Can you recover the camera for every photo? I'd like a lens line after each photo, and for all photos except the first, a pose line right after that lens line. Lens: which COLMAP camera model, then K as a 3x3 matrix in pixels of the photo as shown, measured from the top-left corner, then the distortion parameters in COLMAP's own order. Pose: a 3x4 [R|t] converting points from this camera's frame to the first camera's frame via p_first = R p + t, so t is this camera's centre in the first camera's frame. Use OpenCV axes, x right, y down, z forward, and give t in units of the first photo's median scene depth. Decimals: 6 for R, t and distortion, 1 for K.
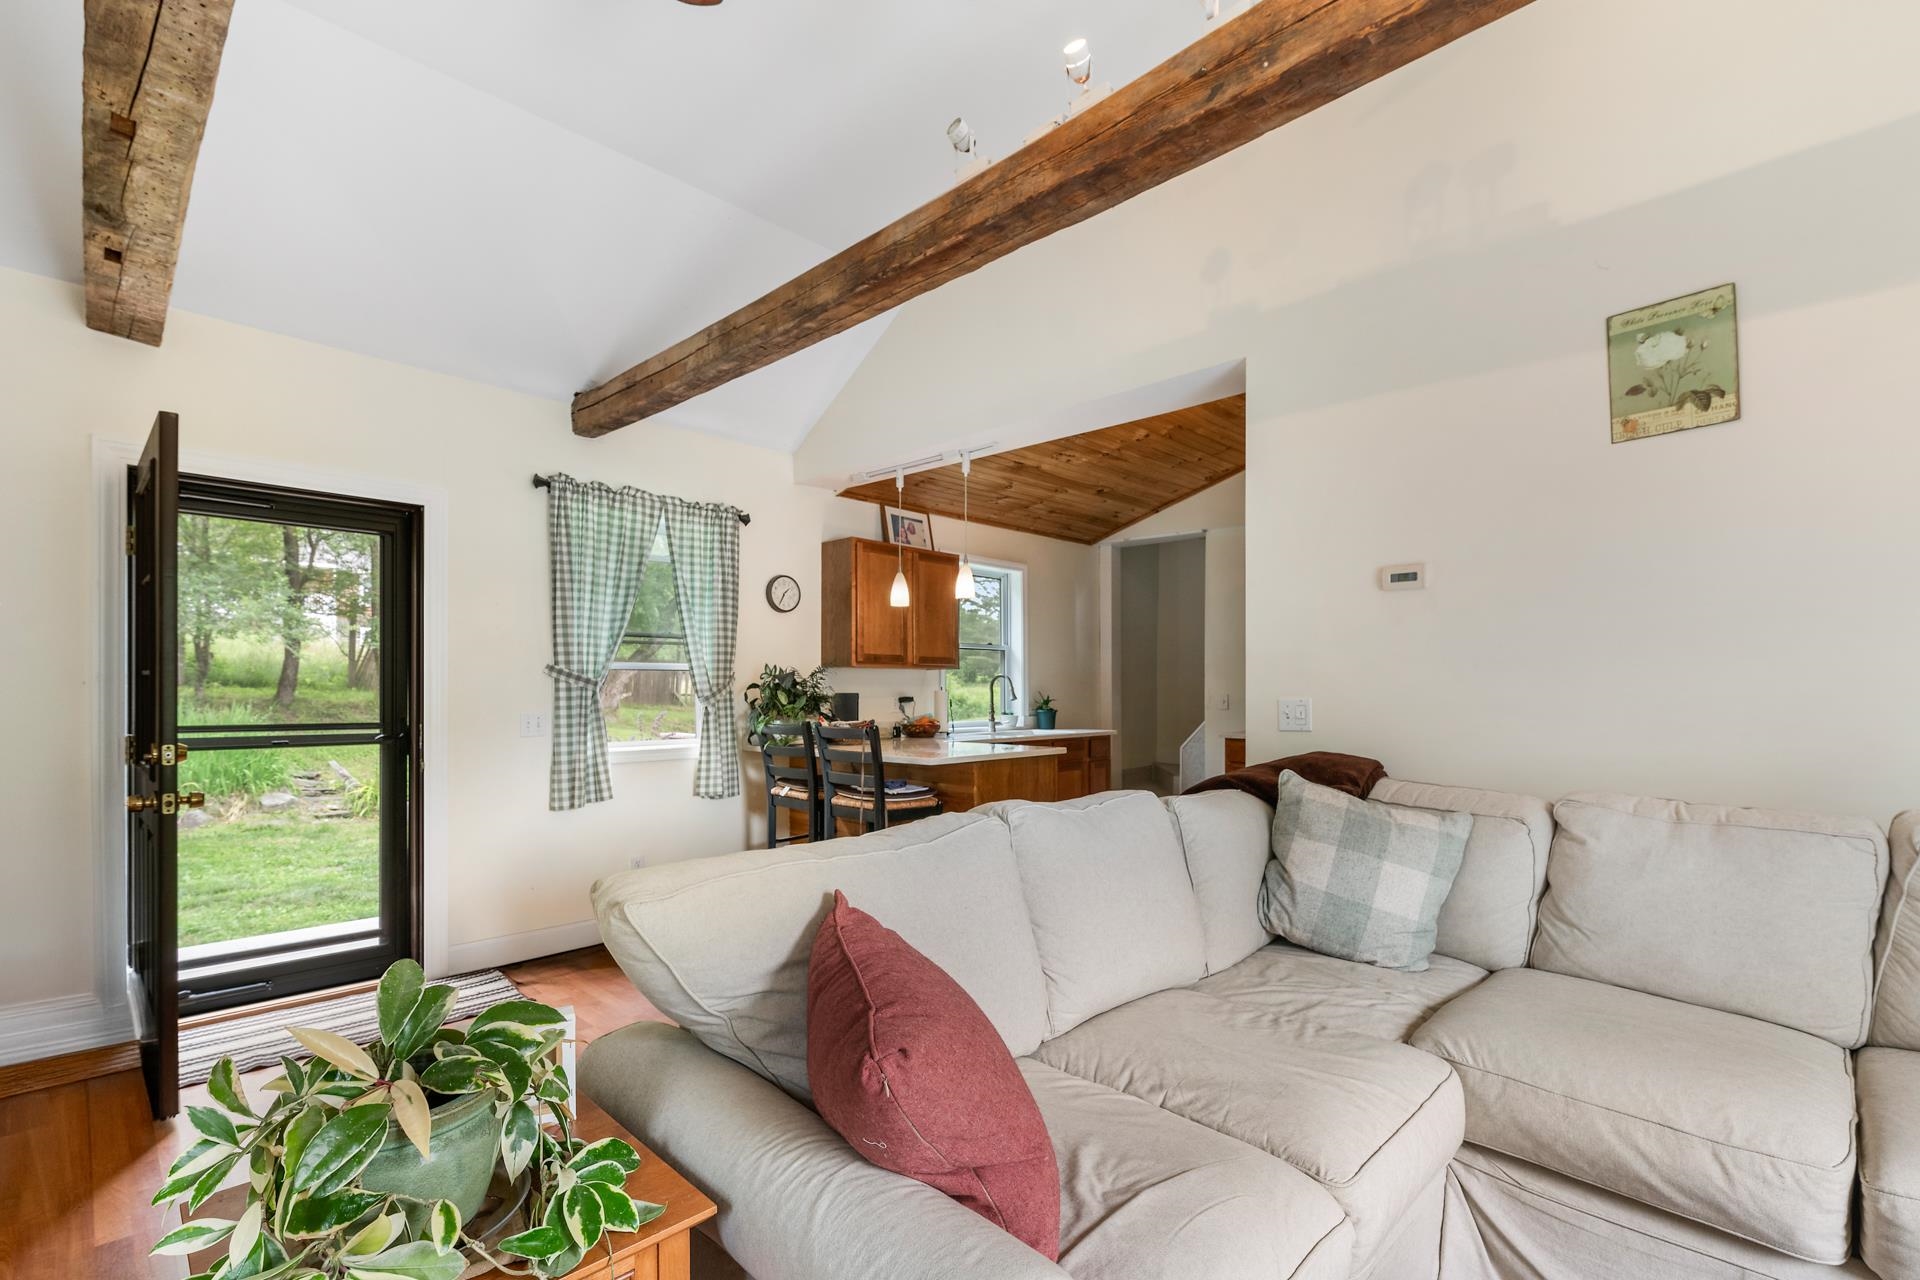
lens RADIAL K [[849.9, 0, 926.9], [0, 849.9, 688.3], [0, 0, 1]] dist [0.001243, -0.004634]
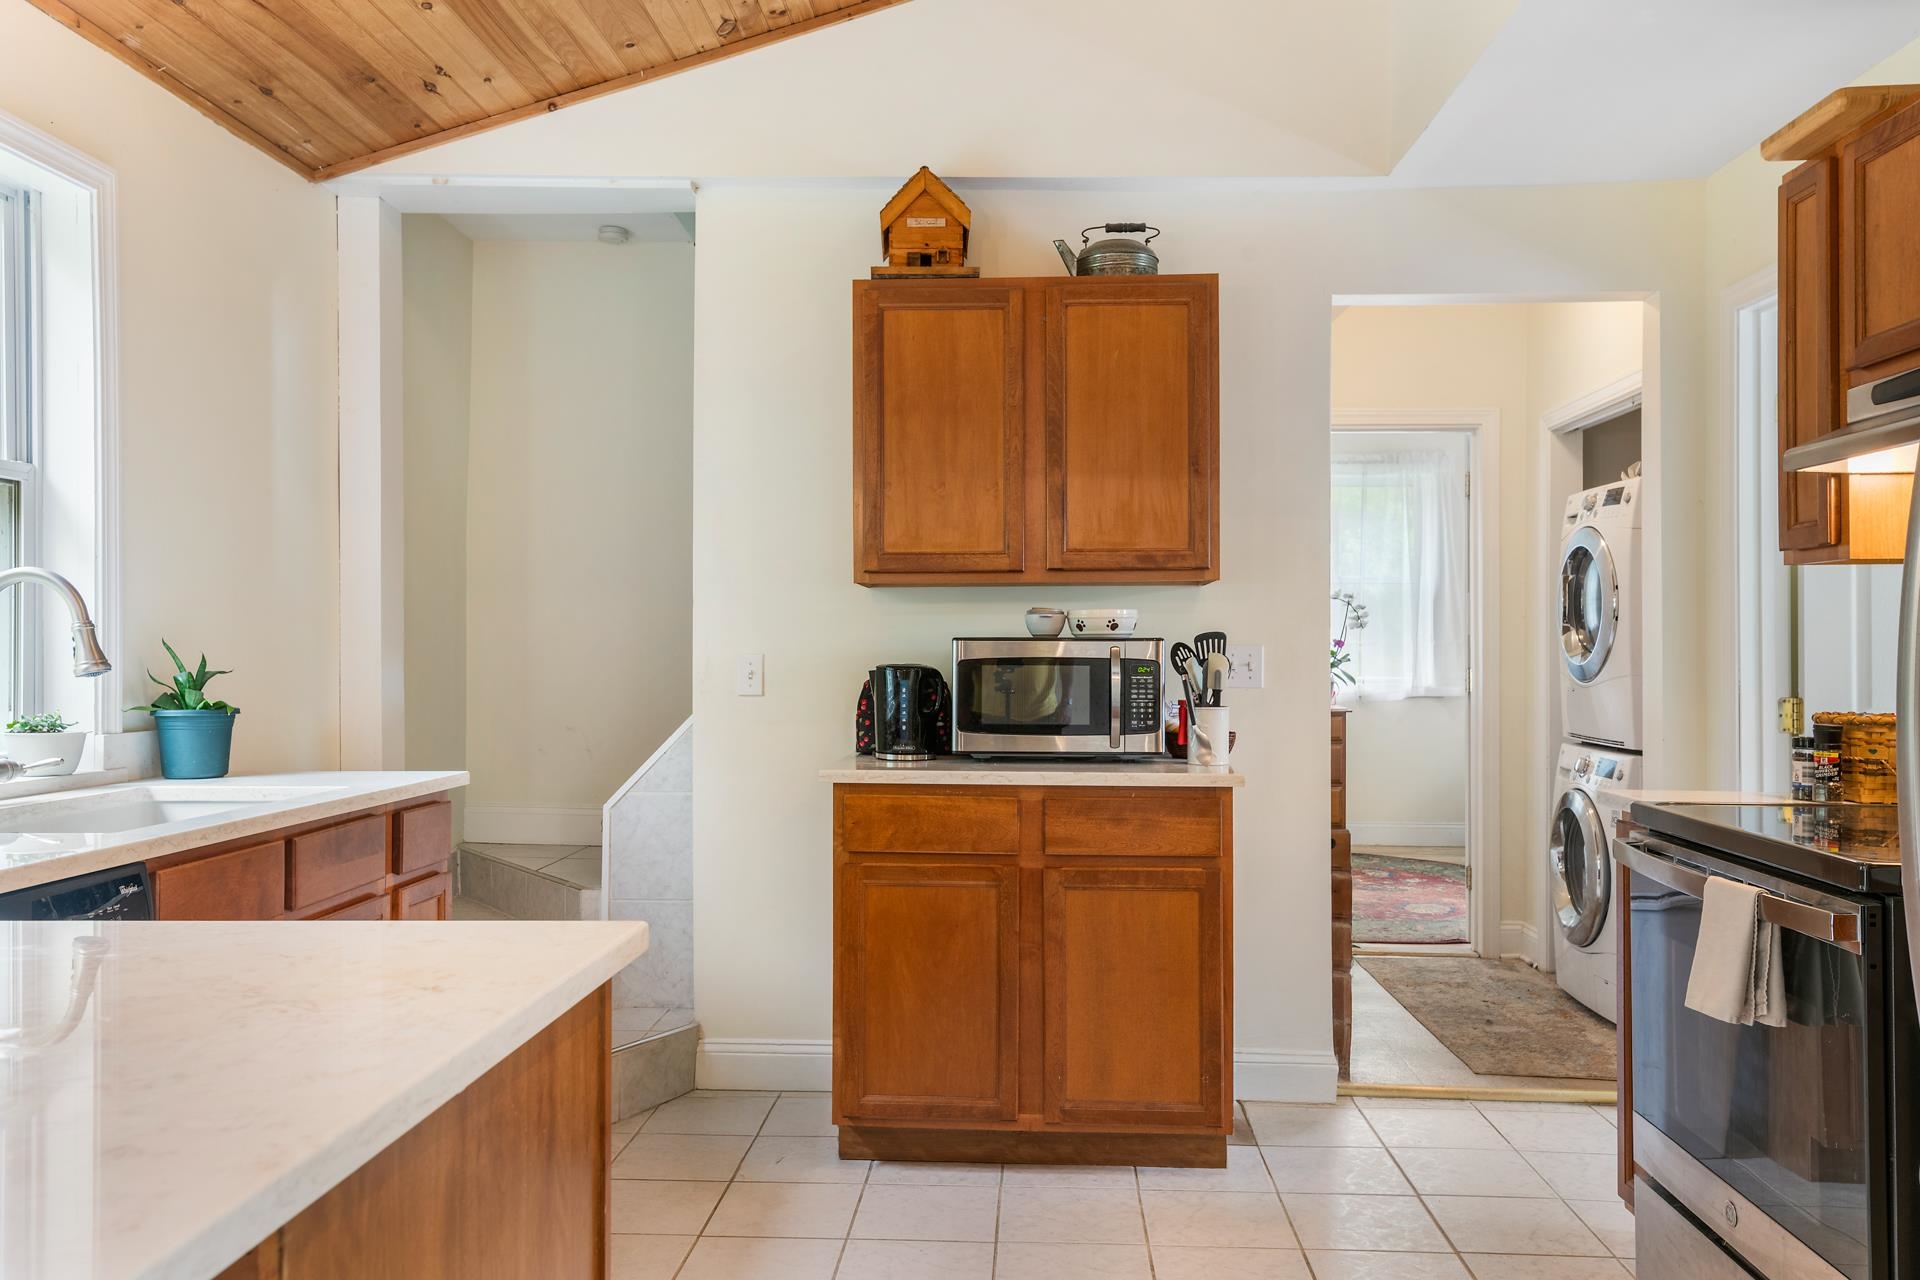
lens RADIAL K [[1483.2, 0, 972.0], [0, 1483.2, 636.7], [0, 0, 1]] dist [0.013249, 0.006118]
pose [[0.728513, 0.008545, 0.684979, -0.011907], [-0.001349, 0.999938, -0.011040, 0.010658], [-0.685031, 0.007119, 0.728479, 0.689040]]
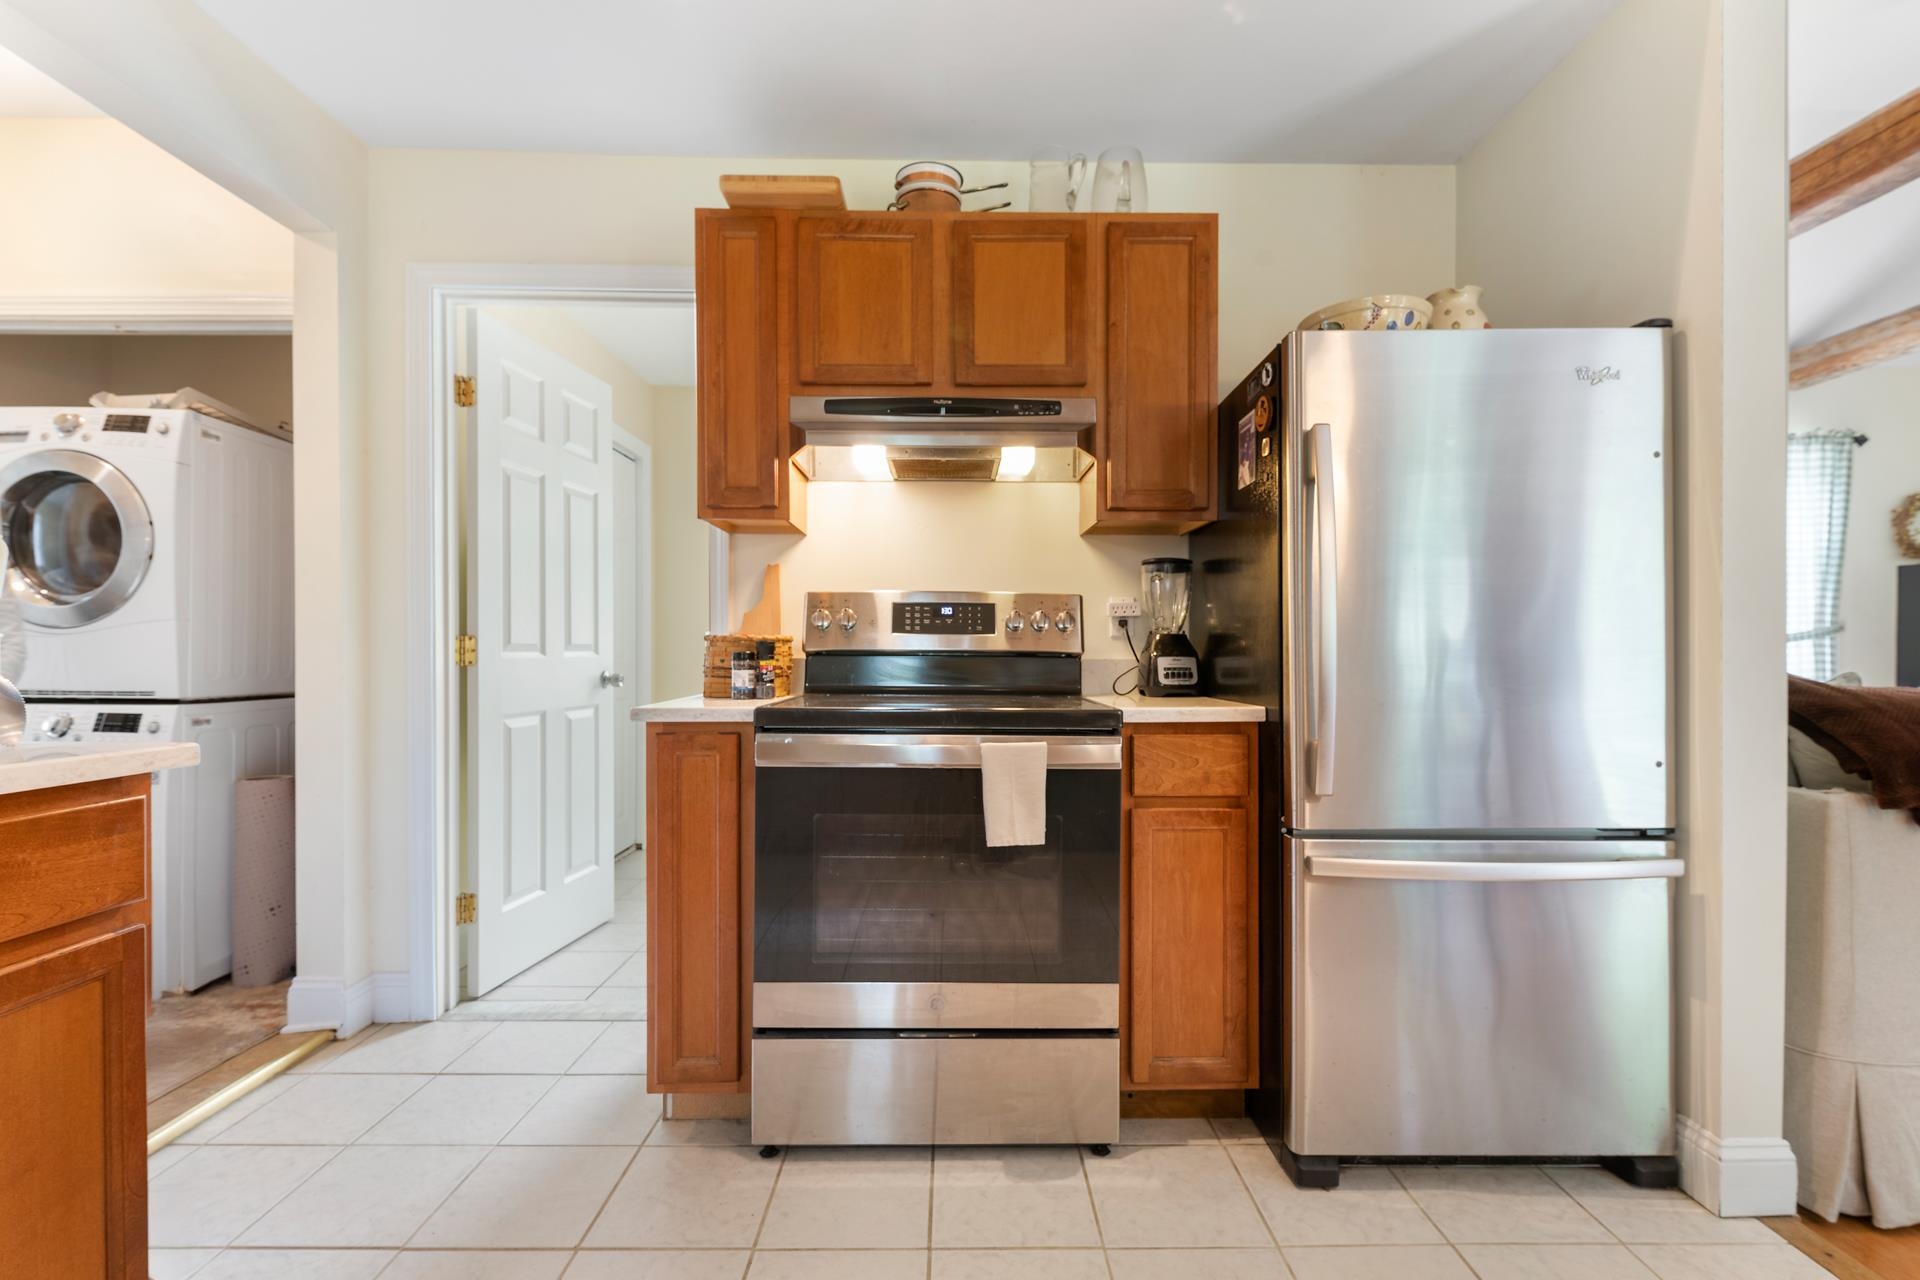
lens RADIAL K [[849.9, 0, 913.7], [0, 849.9, 663.8], [0, 0, 1]] dist [0.001243, -0.004634]
pose [[-0.729429, -0.007754, 0.684013, 0.288986], [-0.004796, 0.999969, 0.006221, 0.047428], [-0.684040, 0.001257, -0.729443, 1.184945]]
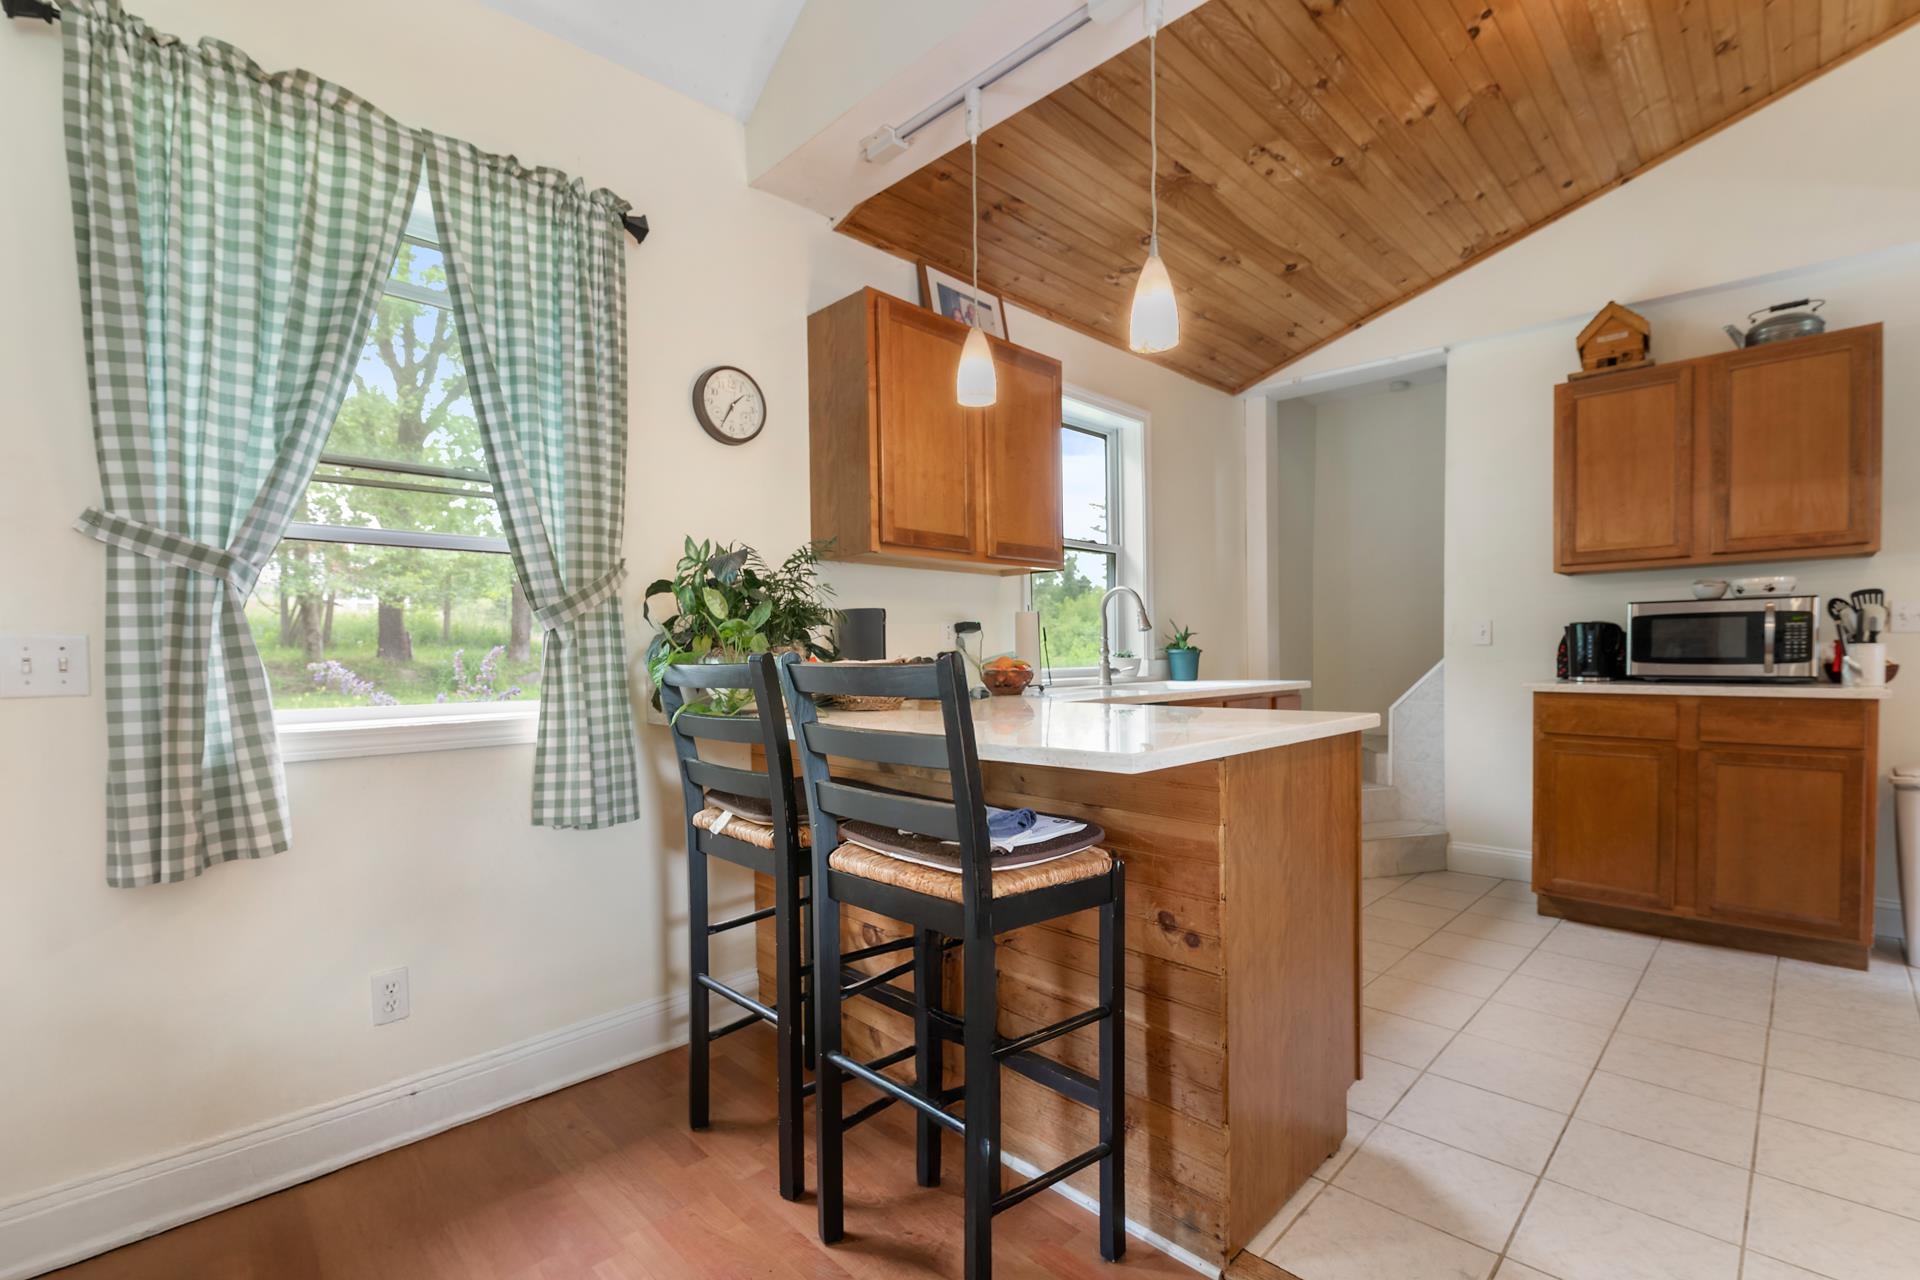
lens RADIAL K [[849.9, 0, 937.1], [0, 849.9, 681.7], [0, 0, 1]] dist [0.001243, -0.004634]
pose [[0.999922, -0.012235, 0.002330, -0.058234], [0.012149, 0.999351, 0.033922, 0.037750], [-0.002744, -0.033891, 0.999422, 0.561452]]
